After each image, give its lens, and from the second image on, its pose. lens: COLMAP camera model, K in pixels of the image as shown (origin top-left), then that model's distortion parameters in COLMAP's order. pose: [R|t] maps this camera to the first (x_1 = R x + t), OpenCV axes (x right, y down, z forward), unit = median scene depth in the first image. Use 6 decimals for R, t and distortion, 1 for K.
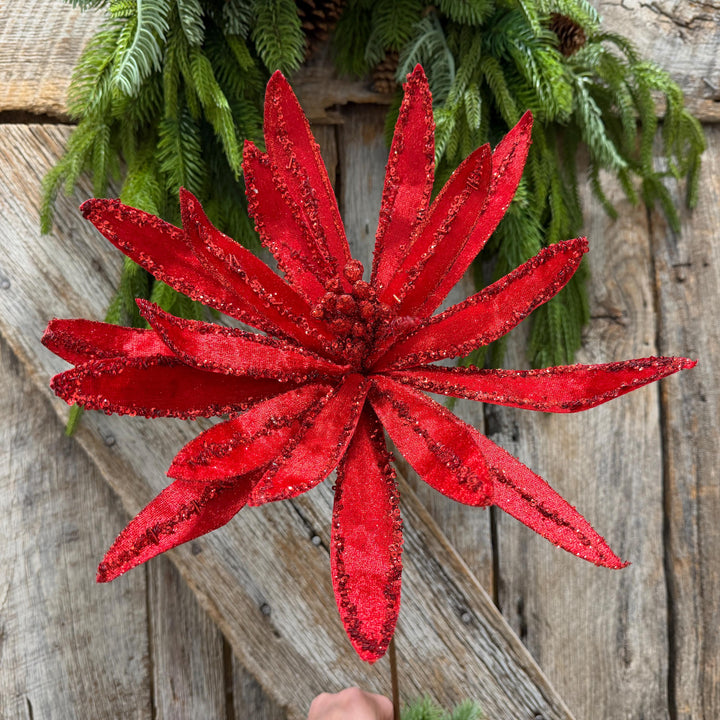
lens RADIAL K [[717.3, 0, 353.7], [0, 717.3, 355.7], [0, 0, 1]] dist [-0.020590, -0.009349]
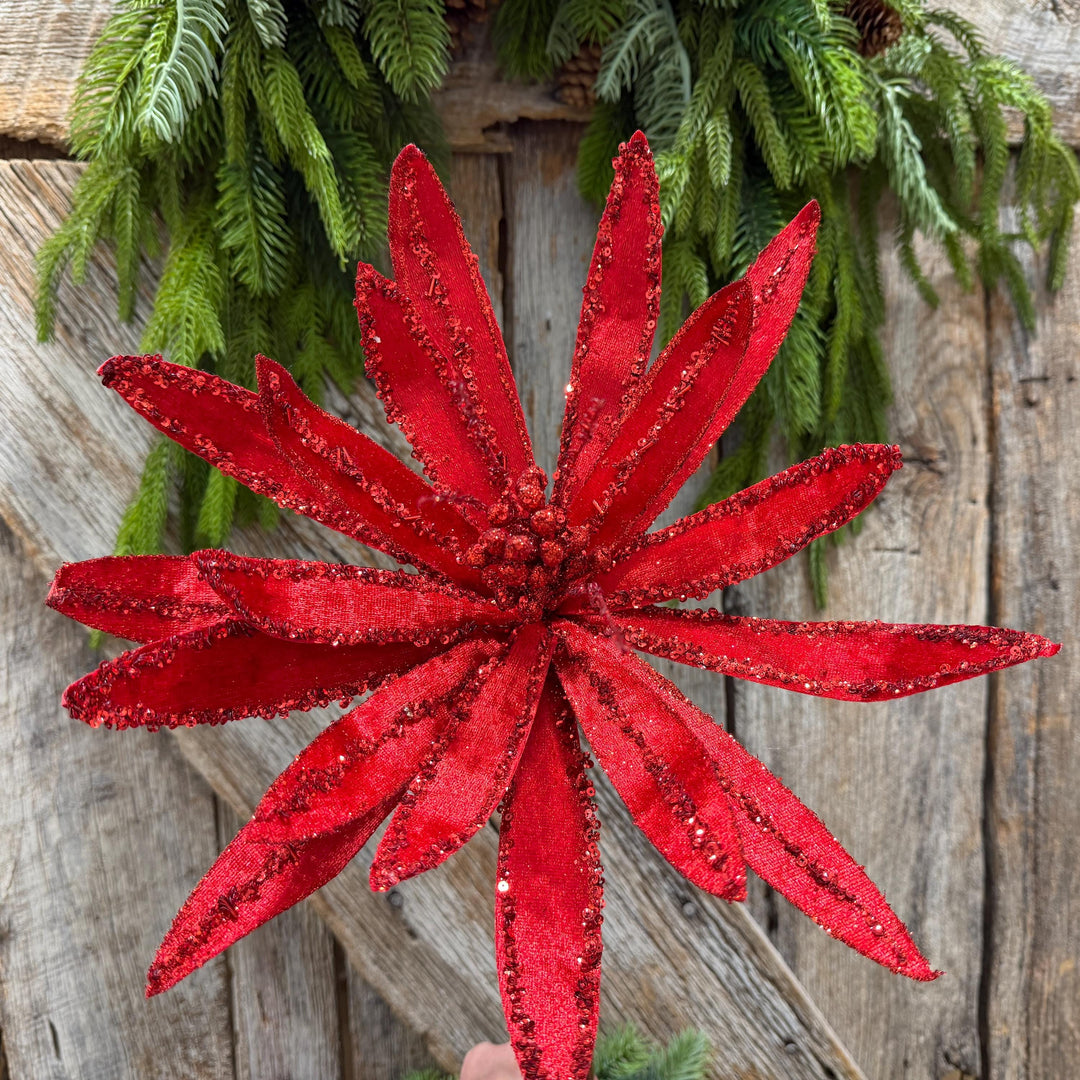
lens RADIAL K [[1075.6, 0, 533.3], [0, 1075.6, 540.2], [0, 0, 1]] dist [-0.024663, -0.001721]
pose [[0.999960, 0.004383, 0.007808, -0.001299], [-0.005257, 0.993280, 0.115619, -0.101388], [-0.007249, -0.115656, 0.993263, 0.025493]]
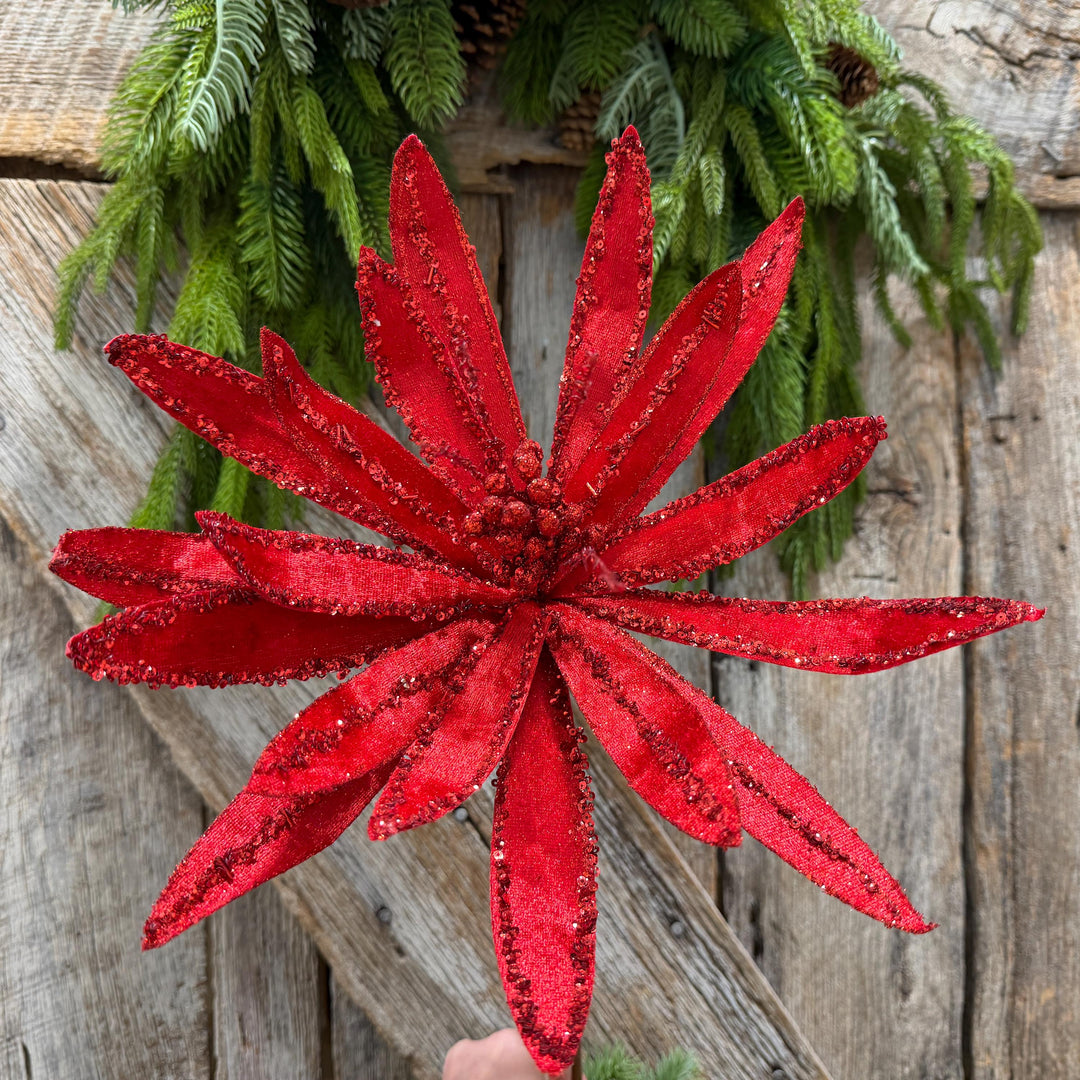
lens RADIAL K [[1073.9, 0, 526.0], [0, 1073.9, 539.6], [0, 0, 1]] dist [-0.017653, -0.013934]
pose [[0.998930, 0.022263, 0.040532, -0.037214], [-0.023276, 0.999424, 0.024695, -0.027766], [-0.039958, -0.025612, 0.998873, -0.008383]]
